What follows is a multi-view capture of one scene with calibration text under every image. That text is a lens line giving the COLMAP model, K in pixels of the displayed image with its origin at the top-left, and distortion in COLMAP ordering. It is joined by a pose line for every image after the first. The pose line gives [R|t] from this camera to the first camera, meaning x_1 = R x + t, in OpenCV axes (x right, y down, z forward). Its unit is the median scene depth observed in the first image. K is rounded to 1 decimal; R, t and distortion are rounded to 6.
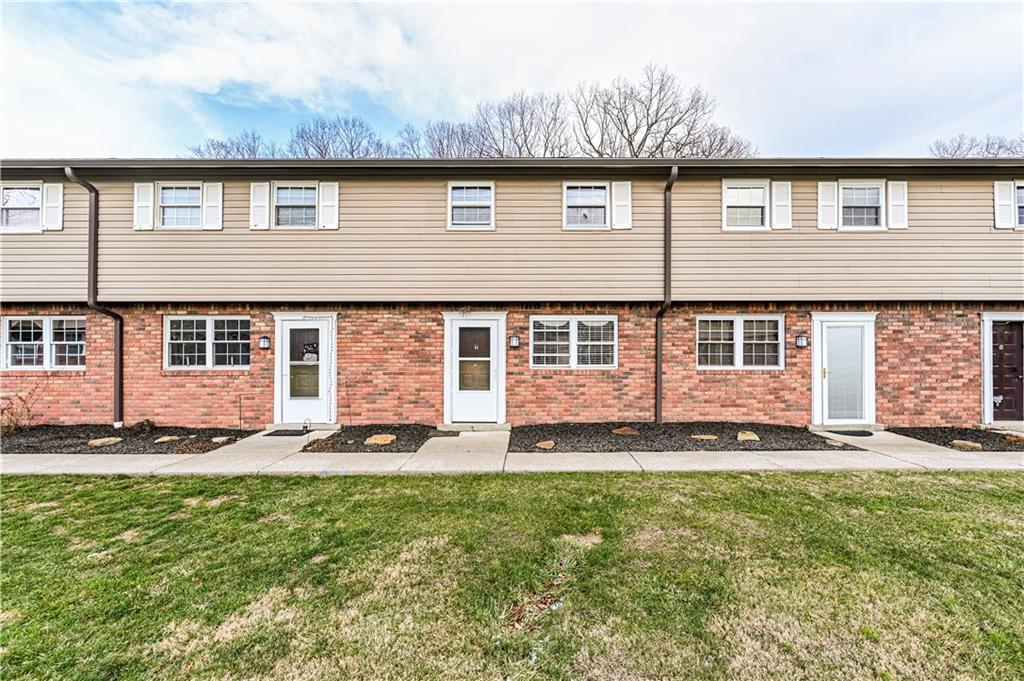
lens RADIAL K [[407.5, 0, 515.6], [0, 407.5, 331.5], [0, 0, 1]] dist [-0.000659, -0.000060]
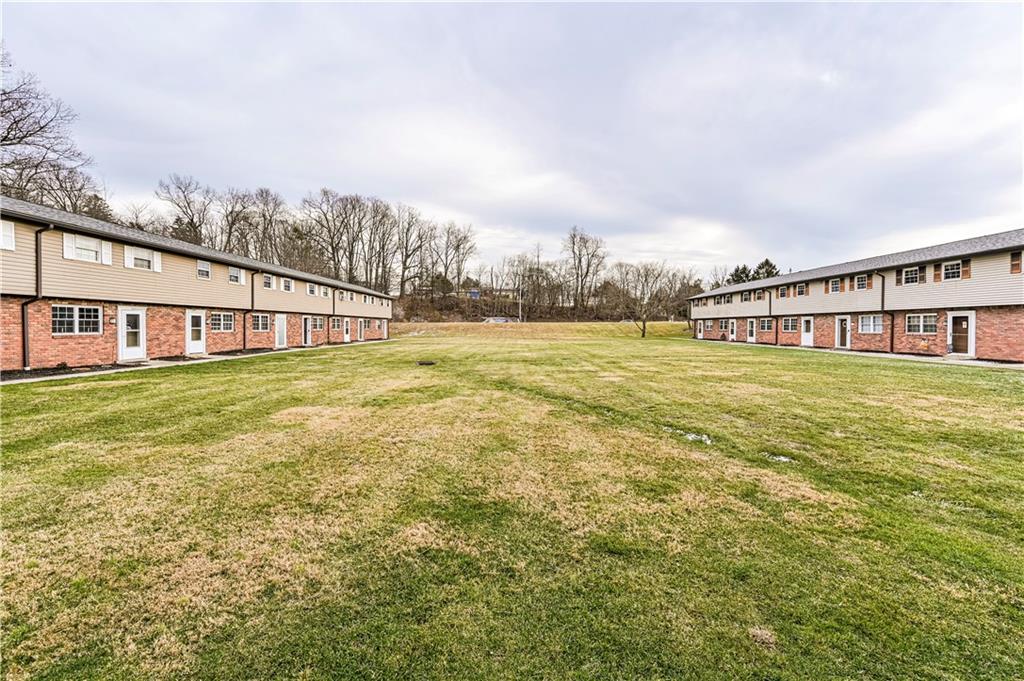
lens RADIAL K [[407.5, 0, 515.6], [0, 407.5, 331.5], [0, 0, 1]] dist [-0.000659, -0.000060]
pose [[0.004749, -0.011696, 0.999920, -2.616309], [-0.016975, 0.999787, 0.011775, 0.024092], [-0.999845, -0.017030, 0.004549, -0.997701]]
